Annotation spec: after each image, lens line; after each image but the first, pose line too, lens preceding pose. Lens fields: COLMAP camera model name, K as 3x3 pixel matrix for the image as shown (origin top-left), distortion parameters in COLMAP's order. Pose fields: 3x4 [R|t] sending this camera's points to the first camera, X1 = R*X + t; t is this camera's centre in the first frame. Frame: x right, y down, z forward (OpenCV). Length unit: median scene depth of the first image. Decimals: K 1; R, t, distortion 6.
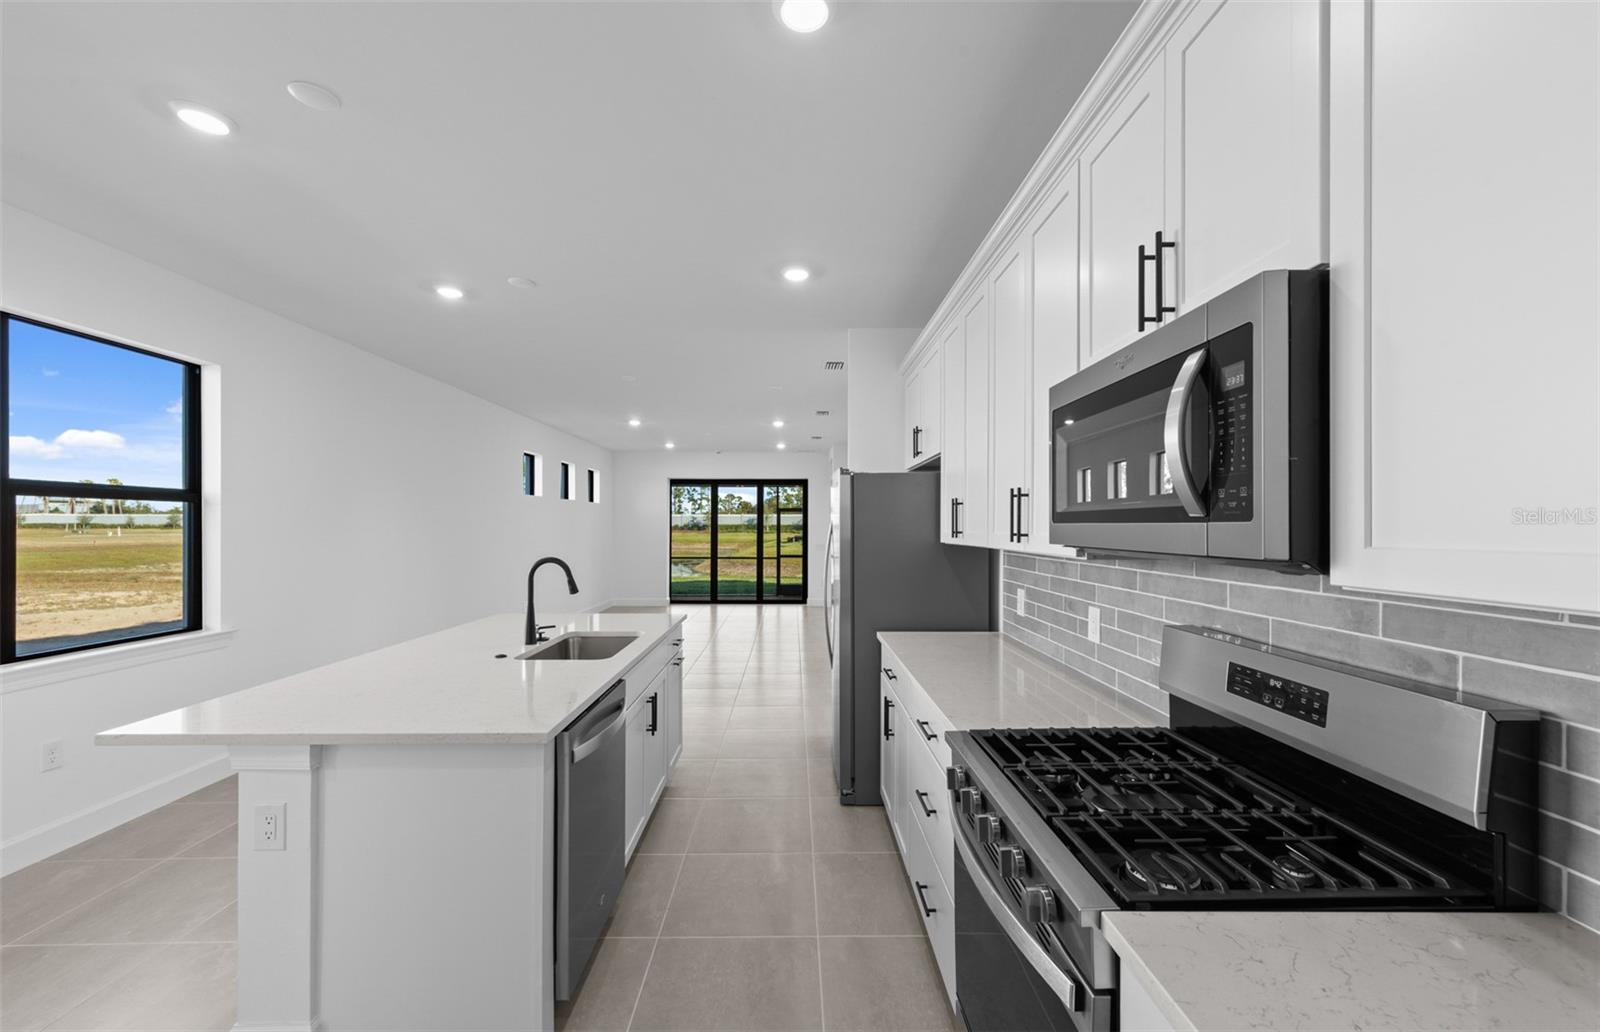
lens RADIAL K [[617.9, 0, 800.0], [0, 617.9, 516.0], [0, 0, 1]] dist [0.000416, 0.000044]
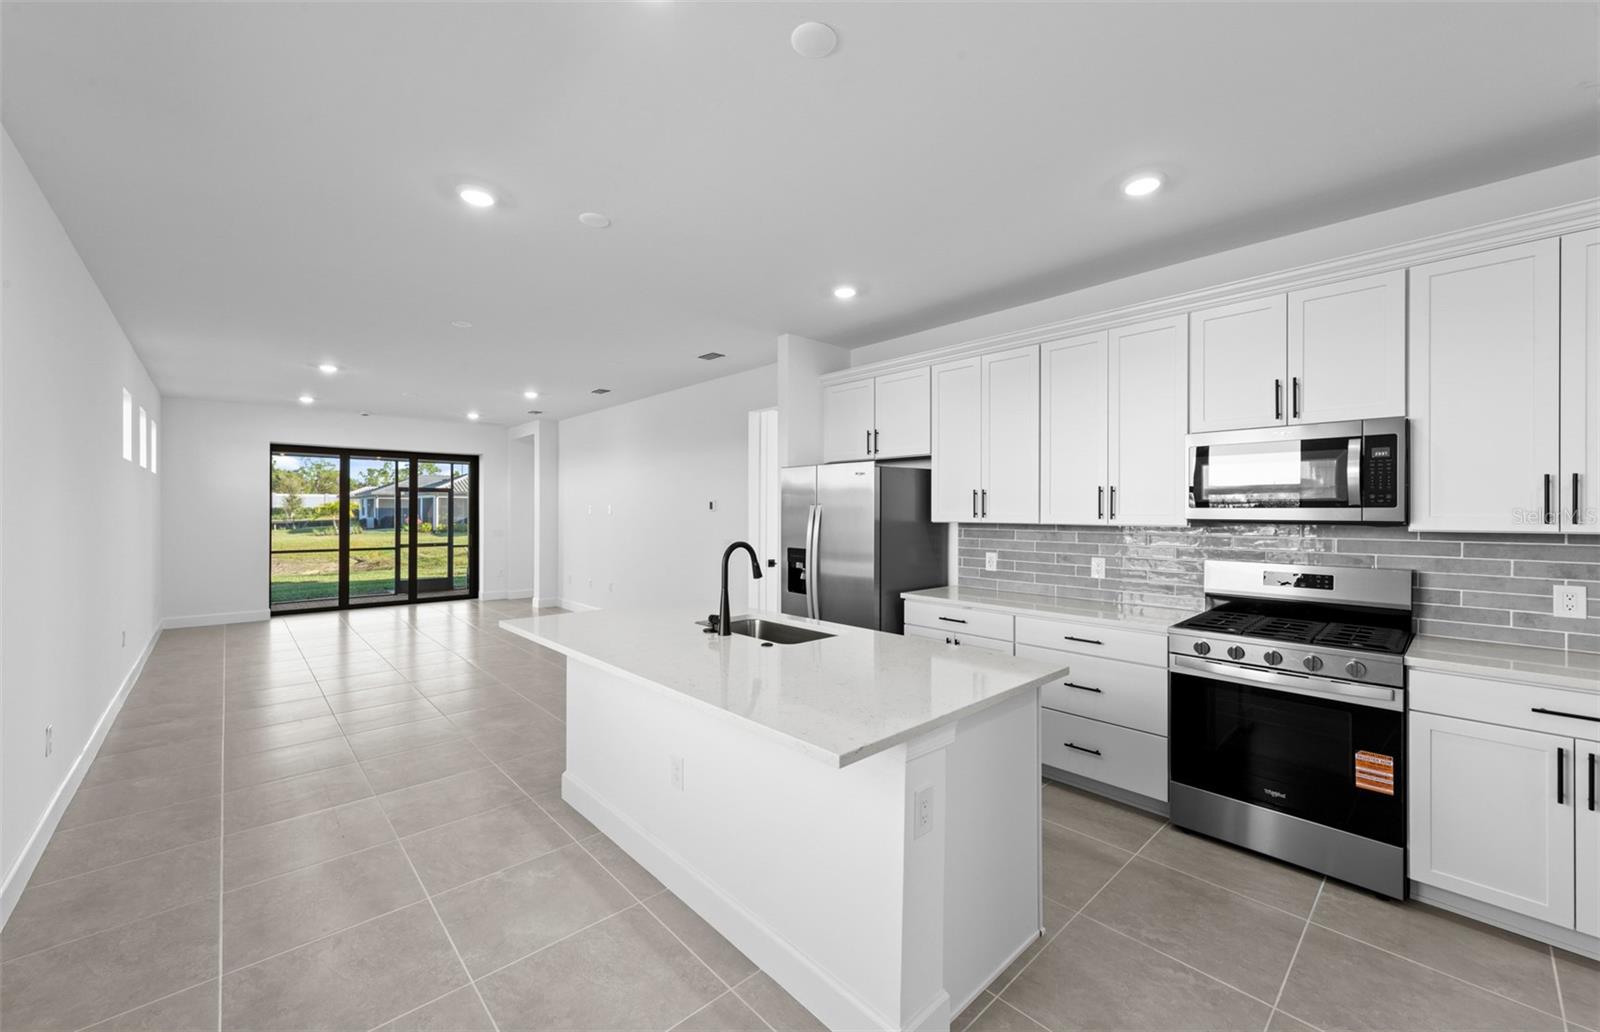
lens RADIAL K [[609.6, 0, 800.0], [0, 609.6, 516.0], [0, 0, 1]] dist [0.010496, 0.000046]
pose [[0.744702, -0.007233, 0.667358, -0.226372], [-0.011029, 0.999671, 0.023143, 0.000849], [-0.667306, -0.024595, 0.744378, 0.055435]]
